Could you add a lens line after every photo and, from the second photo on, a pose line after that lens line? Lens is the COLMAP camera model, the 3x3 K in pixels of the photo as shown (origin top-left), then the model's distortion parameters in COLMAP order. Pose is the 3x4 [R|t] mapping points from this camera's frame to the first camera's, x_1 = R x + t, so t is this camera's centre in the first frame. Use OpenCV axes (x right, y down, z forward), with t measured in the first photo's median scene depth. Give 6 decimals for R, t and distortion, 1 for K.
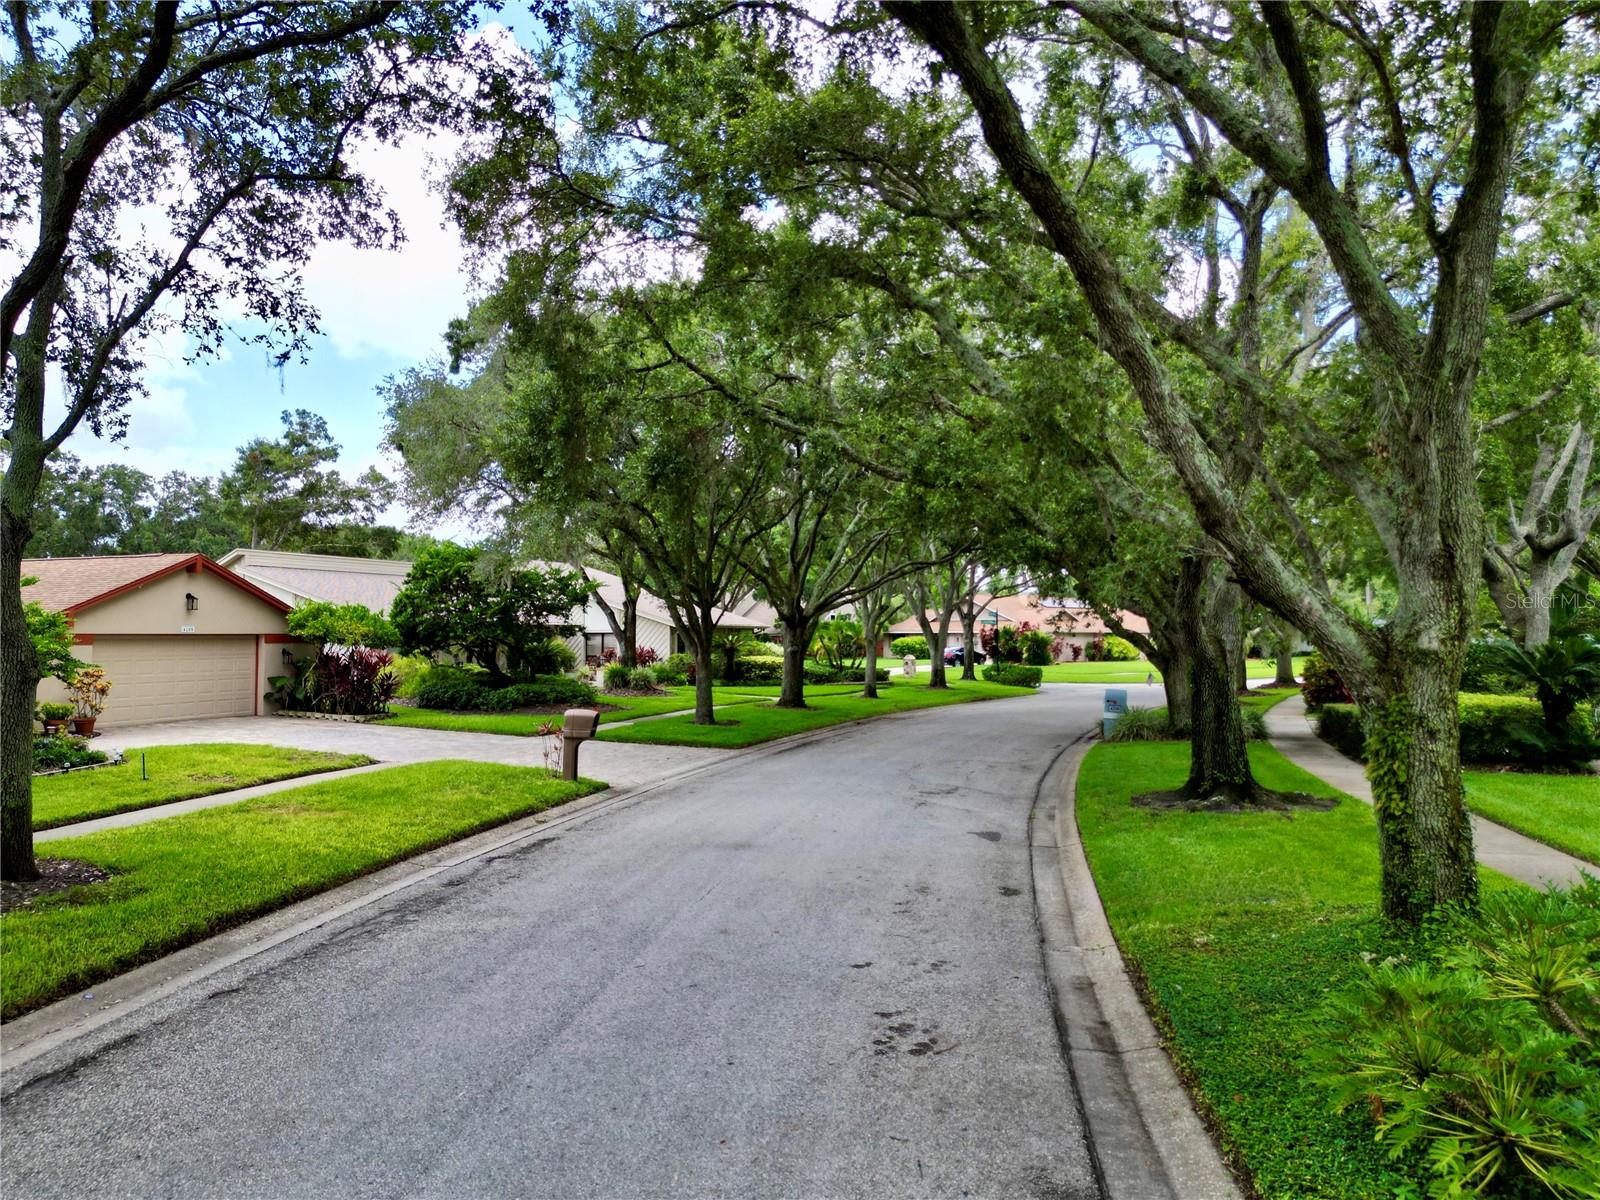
lens RADIAL K [[1116.5, 0, 800.0], [0, 1116.5, 600.0], [0, 0, 1]] dist [0.081992, -0.080495]
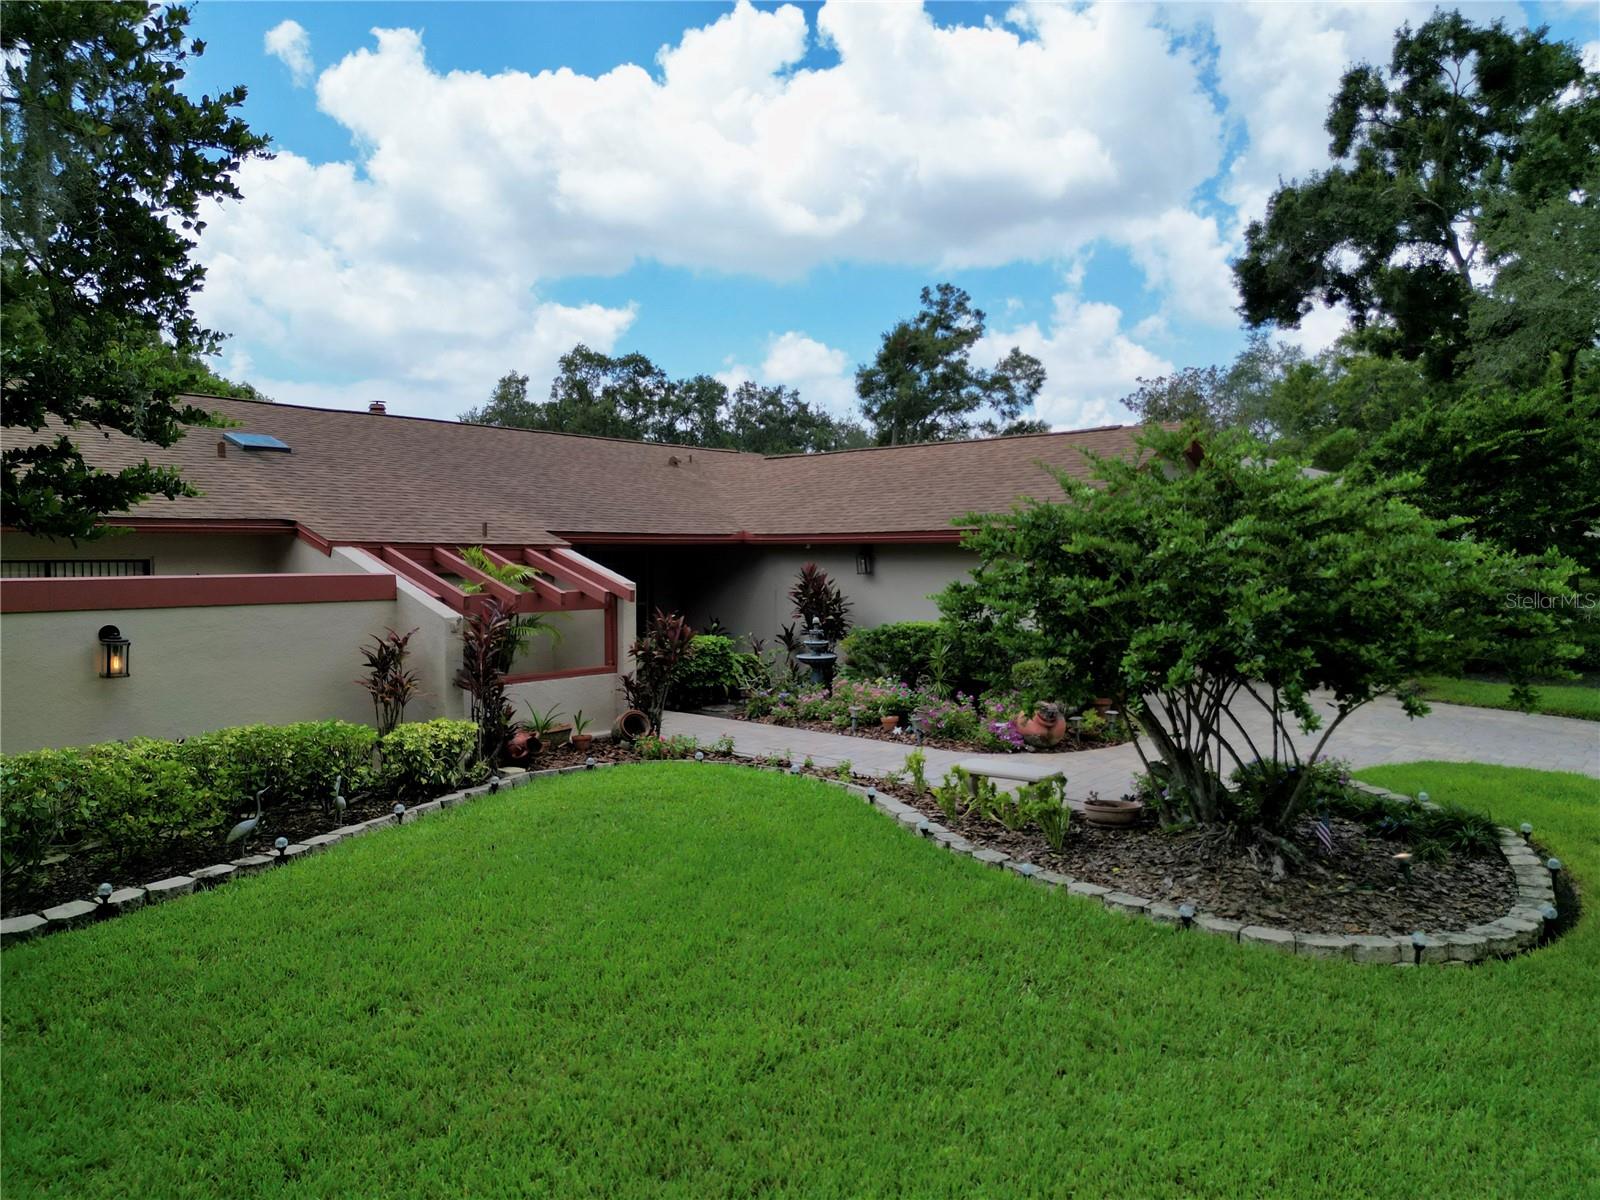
lens RADIAL K [[1116.5, 0, 800.0], [0, 1116.5, 600.0], [0, 0, 1]] dist [0.081992, -0.080495]
pose [[0.935249, 0.015455, -0.353653, -0.200127], [0.010576, 0.997380, 0.071557, 0.005119], [0.353832, -0.070664, 0.932636, 0.133940]]
